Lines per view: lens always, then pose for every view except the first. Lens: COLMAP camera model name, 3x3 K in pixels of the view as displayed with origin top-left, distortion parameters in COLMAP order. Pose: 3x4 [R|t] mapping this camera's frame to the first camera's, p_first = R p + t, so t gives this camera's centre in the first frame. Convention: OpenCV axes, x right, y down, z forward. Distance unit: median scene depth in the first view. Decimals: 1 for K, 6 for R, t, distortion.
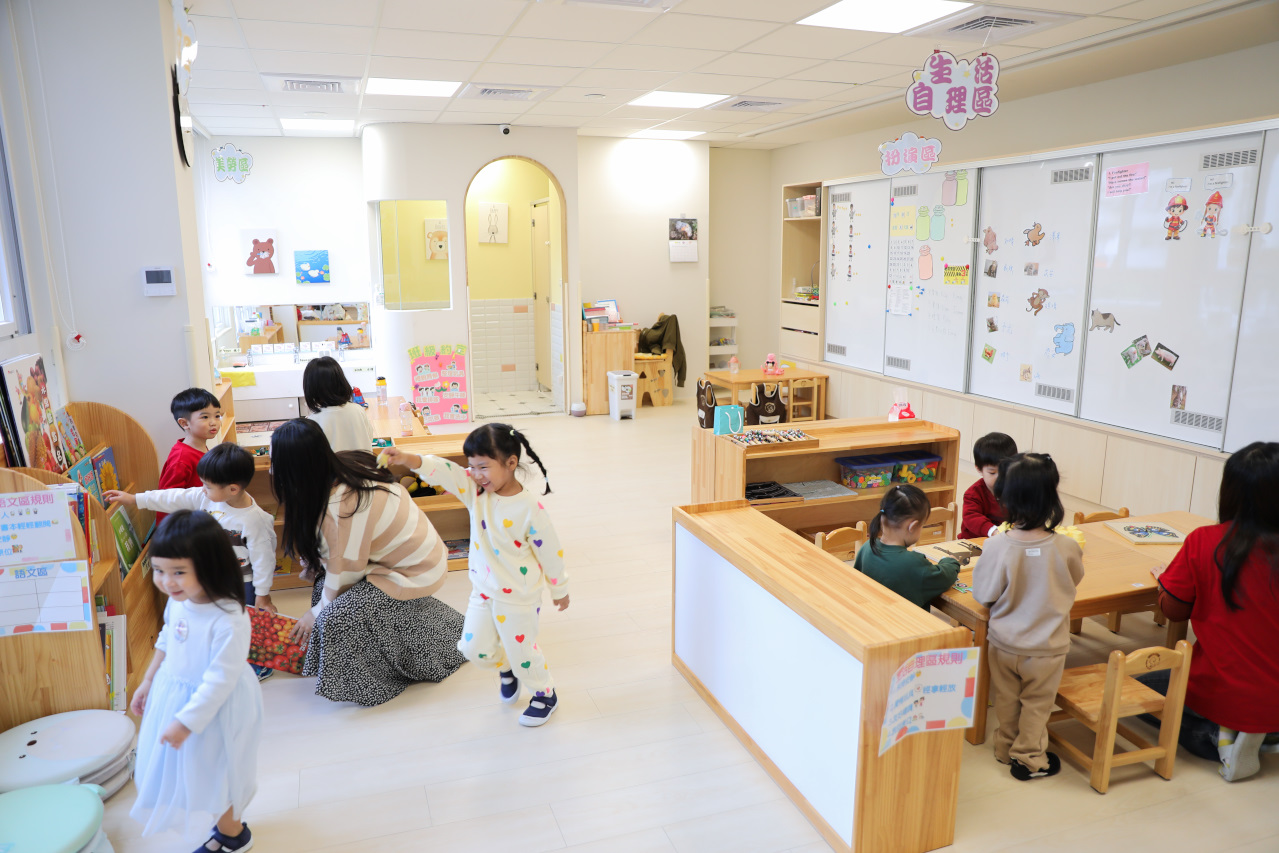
lens RADIAL K [[864.2, 0, 639.5], [0, 864.2, 426.5], [0, 0, 1]] dist [-0.103726, 0.083822]
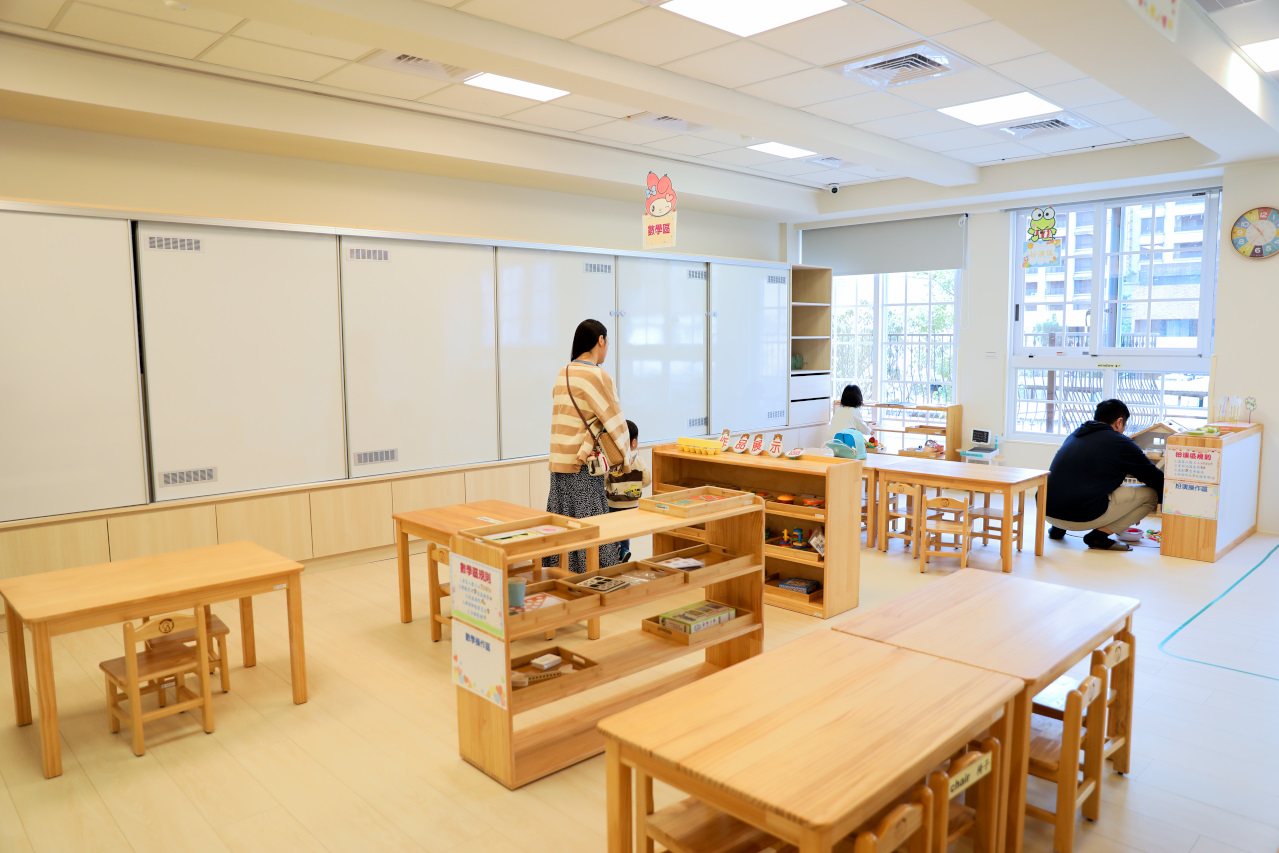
lens RADIAL K [[864.2, 0, 639.5], [0, 864.2, 426.5], [0, 0, 1]] dist [-0.103726, 0.083822]
pose [[-0.396586, -0.091283, 0.913448, -0.757042], [0.185901, 0.966442, 0.177290, -0.278060], [-0.898978, 0.240121, -0.366308, 1.455138]]
